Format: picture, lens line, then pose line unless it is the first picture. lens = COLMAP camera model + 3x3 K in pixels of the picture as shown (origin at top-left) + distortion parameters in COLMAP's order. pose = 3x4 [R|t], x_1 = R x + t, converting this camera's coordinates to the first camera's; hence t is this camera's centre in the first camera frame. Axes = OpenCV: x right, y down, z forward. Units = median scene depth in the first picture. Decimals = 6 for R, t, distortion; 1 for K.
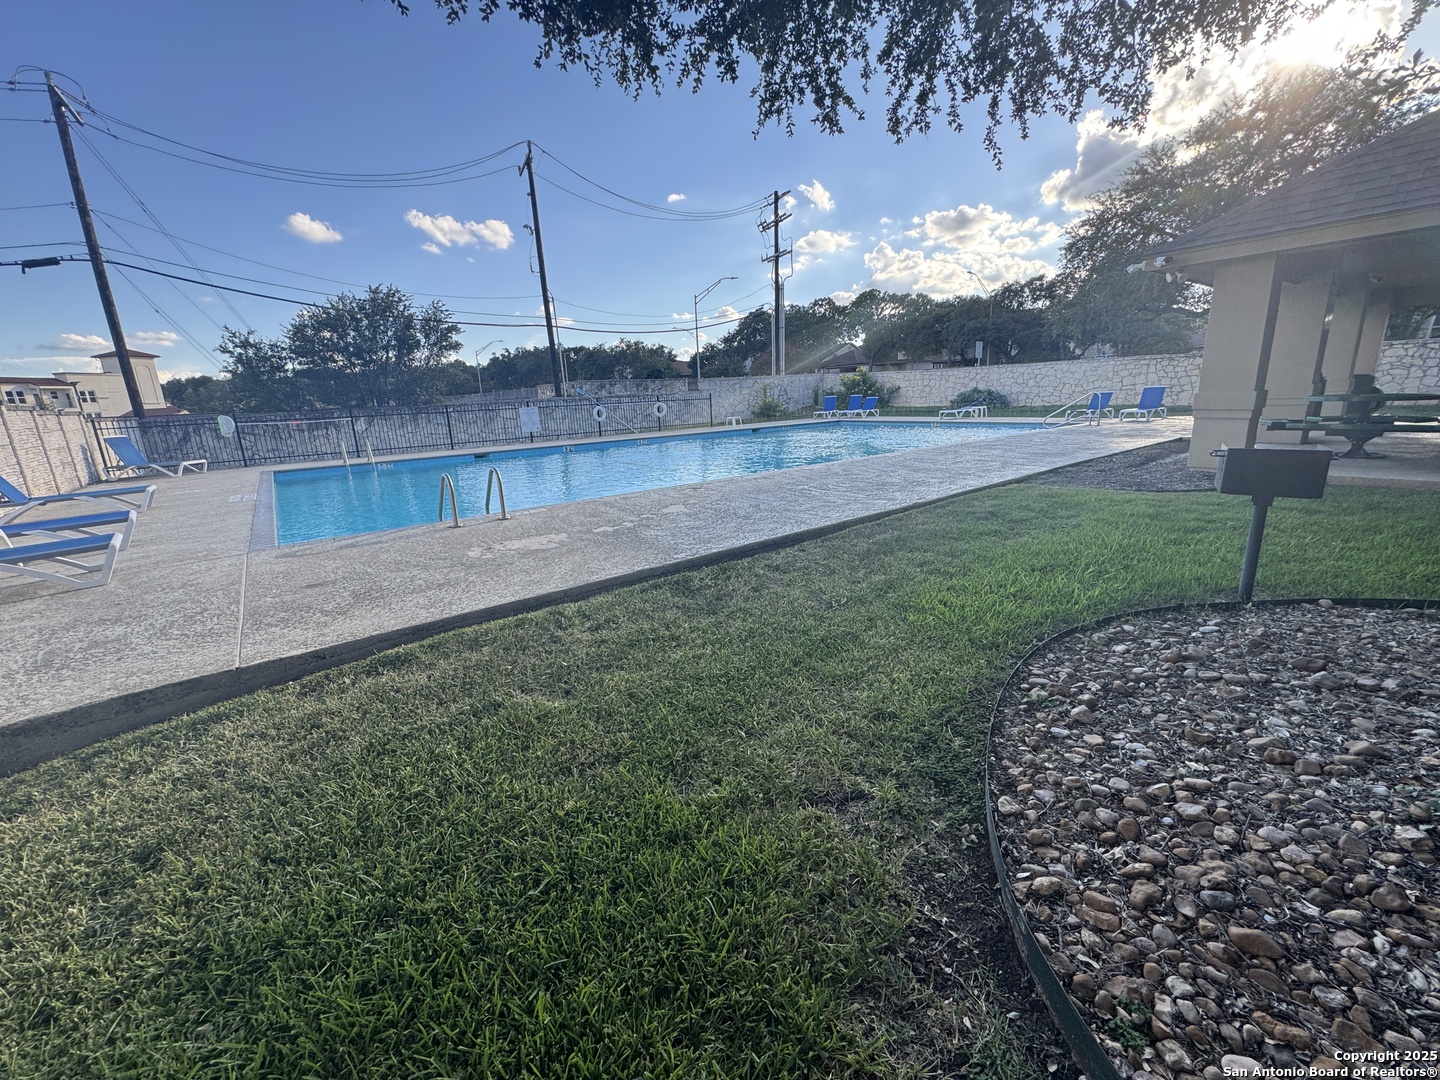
lens RADIAL K [[574.6, 0, 718.3], [0, 574.6, 535.2], [0, 0, 1]] dist [-0.004476, 0.001048]
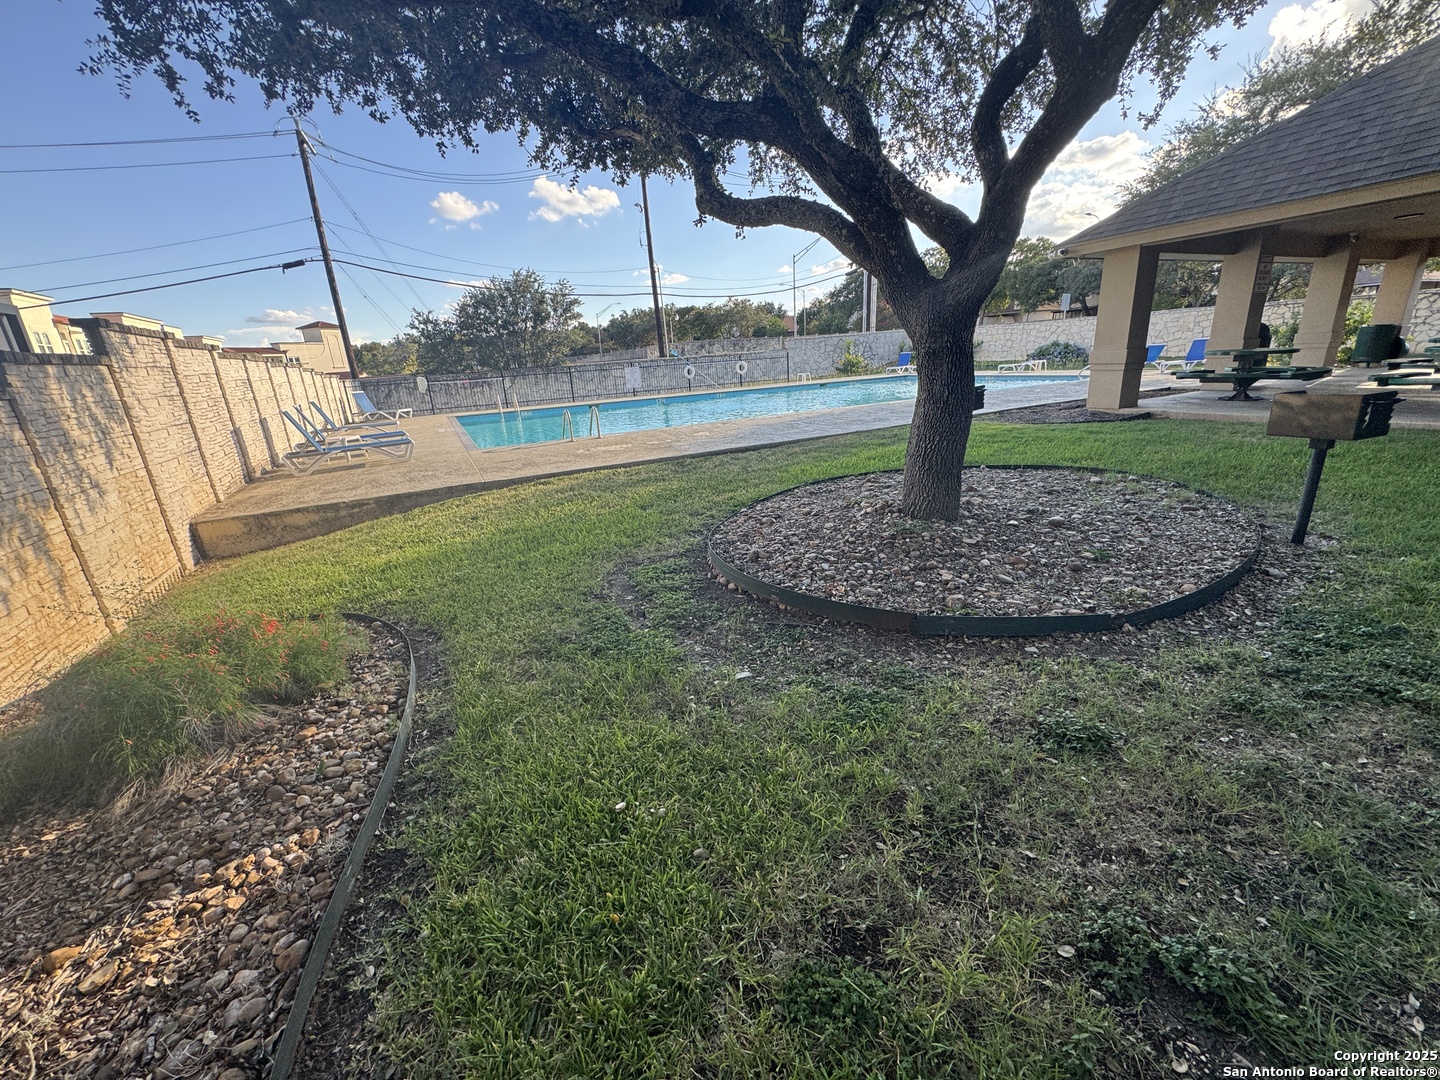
lens RADIAL K [[574.6, 0, 715.3], [0, 574.6, 535.0], [0, 0, 1]] dist [-0.004476, 0.001048]
pose [[0.980591, 0.041724, -0.191572, 0.084780], [-0.028100, 0.996915, 0.073293, 0.035504], [0.194039, -0.066487, 0.978738, -0.171616]]
